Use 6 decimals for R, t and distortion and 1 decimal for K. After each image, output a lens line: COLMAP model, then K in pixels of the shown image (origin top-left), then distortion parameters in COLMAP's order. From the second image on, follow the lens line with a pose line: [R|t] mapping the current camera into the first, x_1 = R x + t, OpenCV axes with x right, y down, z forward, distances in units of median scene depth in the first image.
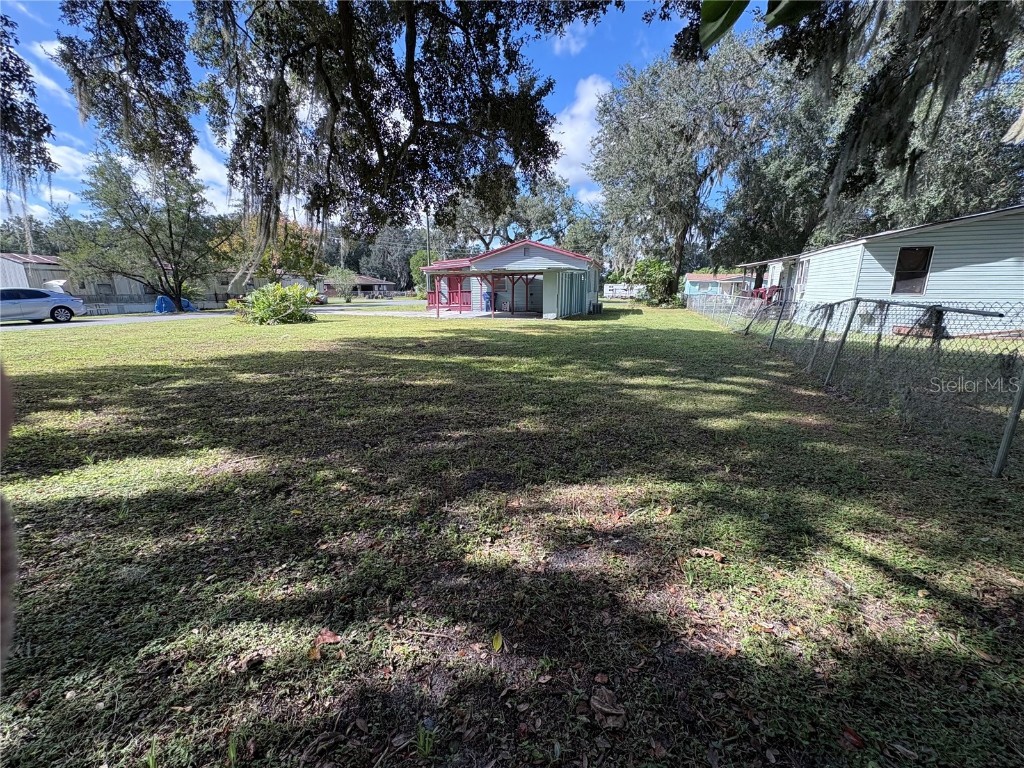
lens RADIAL K [[402.8, 0, 508.7], [0, 402.8, 388.0], [0, 0, 1]] dist [-0.009102, -0.000289]
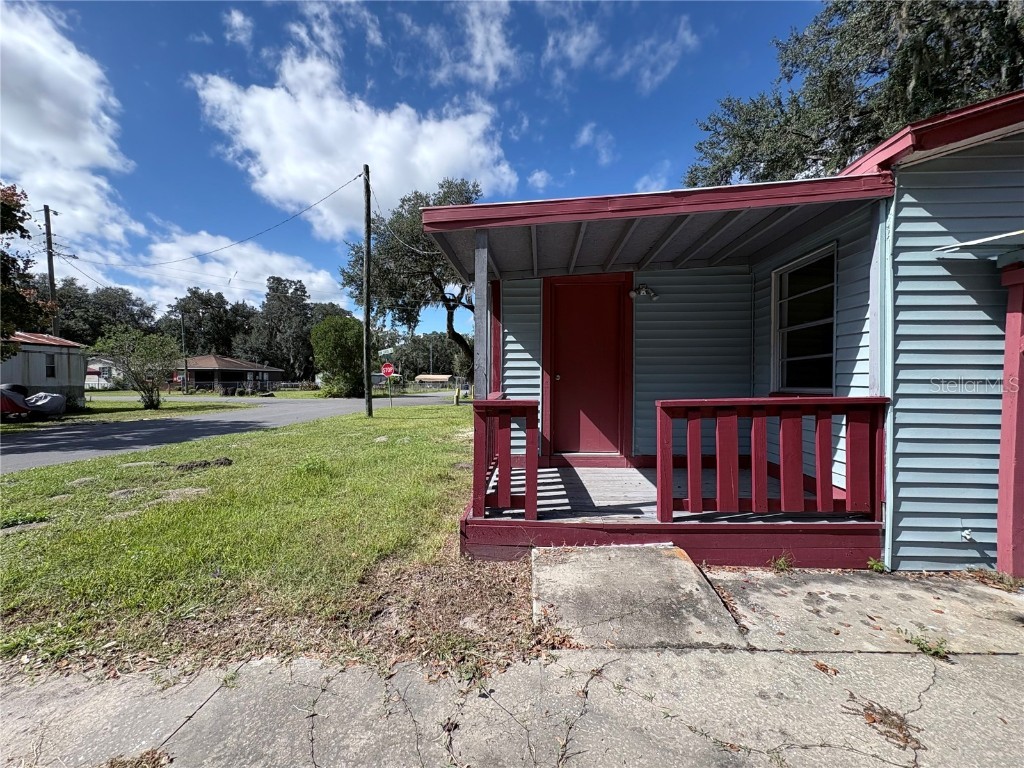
lens RADIAL K [[413.8, 0, 509.5], [0, 413.8, 386.4], [0, 0, 1]] dist [-0.000138, -0.000099]
pose [[0.975502, 0.003022, 0.219971, -0.174363], [0.046074, 0.974924, -0.217717, -0.173045], [-0.215112, 0.222518, 0.950901, 0.699094]]
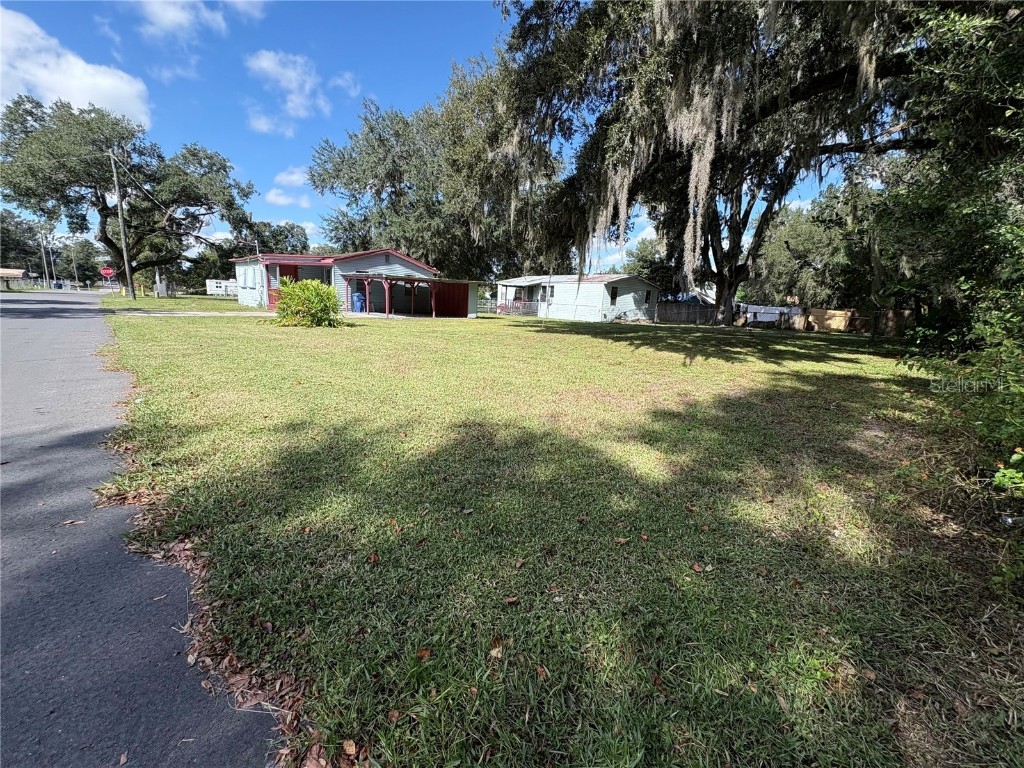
lens RADIAL K [[413.8, 0, 509.5], [0, 413.8, 386.4], [0, 0, 1]] dist [-0.000138, -0.000099]
pose [[0.489713, -0.154959, 0.858003, -0.603729], [0.162325, 0.983078, 0.084899, -0.021954], [-0.856640, 0.097699, 0.506580, 0.109491]]
